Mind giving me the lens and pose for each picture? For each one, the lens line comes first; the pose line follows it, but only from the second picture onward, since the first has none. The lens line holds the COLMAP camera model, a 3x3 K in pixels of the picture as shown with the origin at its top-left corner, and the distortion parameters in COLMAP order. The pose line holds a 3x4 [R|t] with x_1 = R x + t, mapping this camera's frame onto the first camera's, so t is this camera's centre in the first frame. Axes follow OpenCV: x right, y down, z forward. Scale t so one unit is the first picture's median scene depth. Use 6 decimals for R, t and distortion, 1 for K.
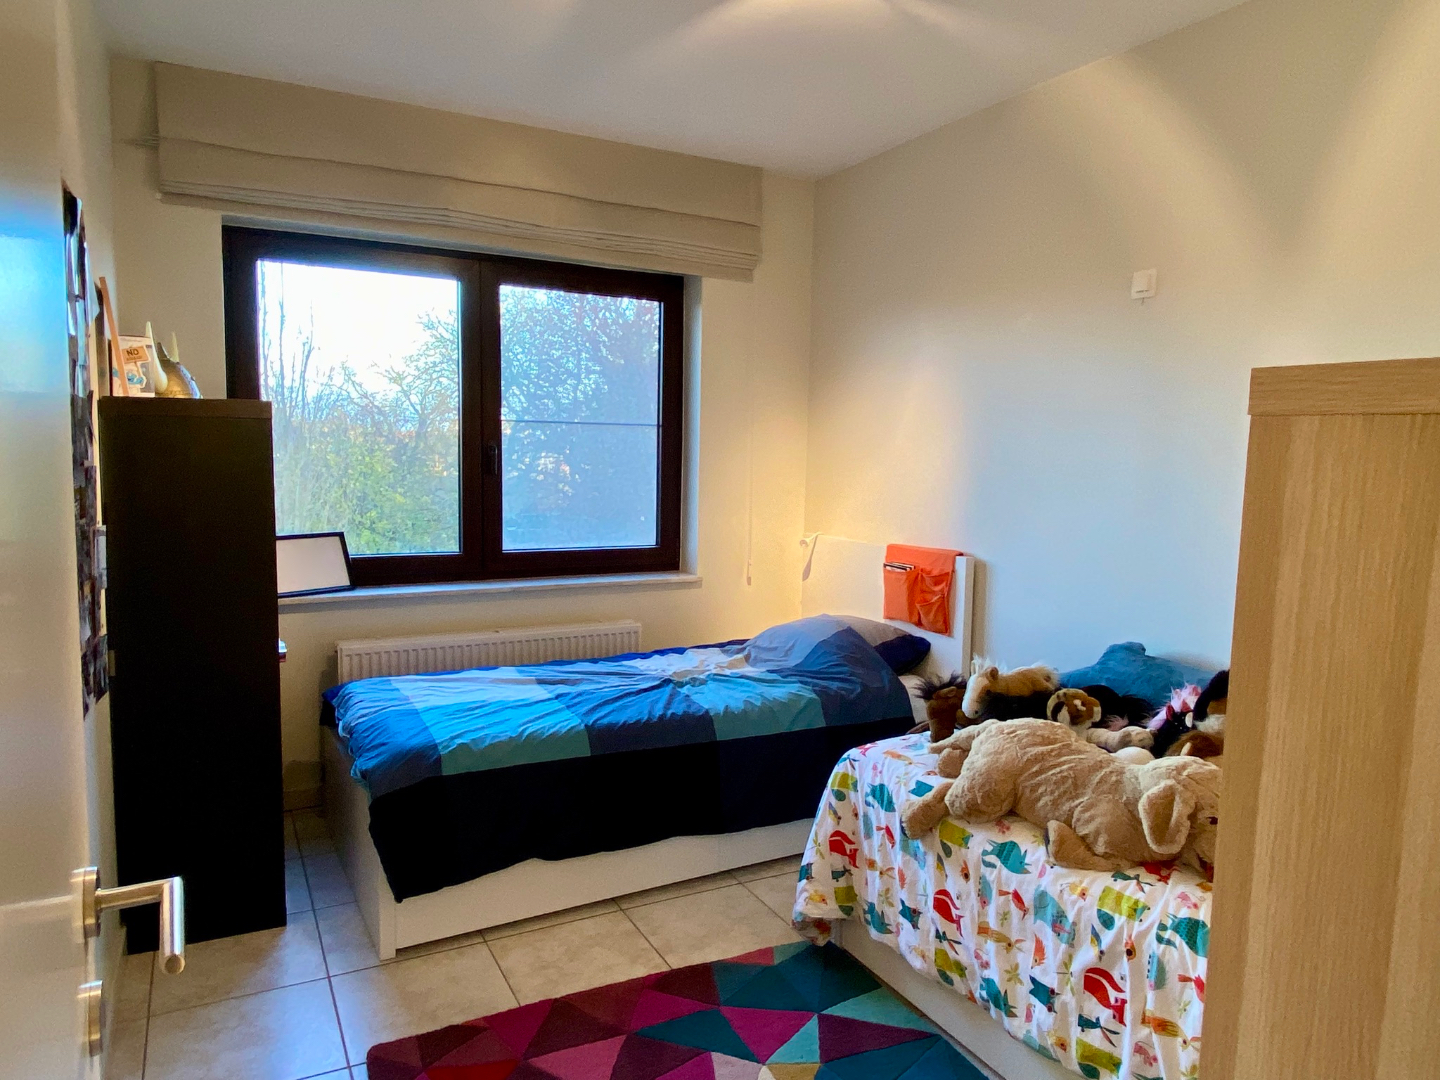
lens RADIAL K [[967.7, 0, 720.0], [0, 967.7, 540.0], [0, 0, 1]] dist [0.000627, 0.000064]
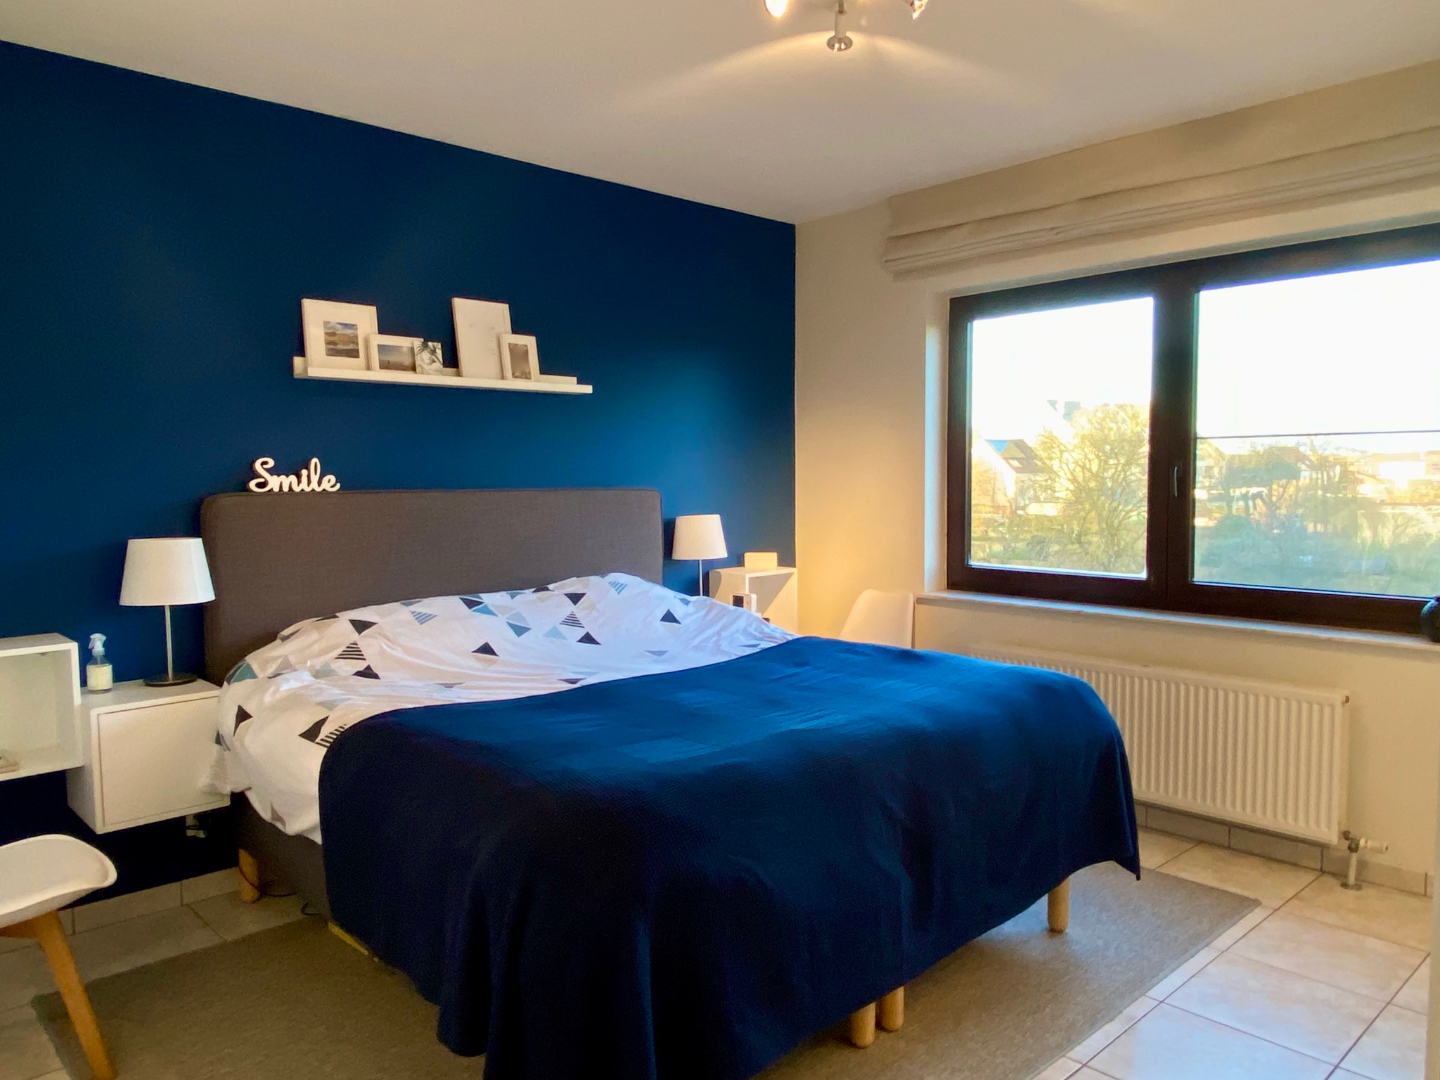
lens RADIAL K [[967.7, 0, 720.0], [0, 967.7, 540.0], [0, 0, 1]] dist [0.000627, 0.000064]
pose [[0.228961, 0.049732, -0.972164, 0.574377], [-0.079935, 0.996282, 0.032140, -0.021995], [0.970148, 0.070352, 0.232085, 0.368038]]
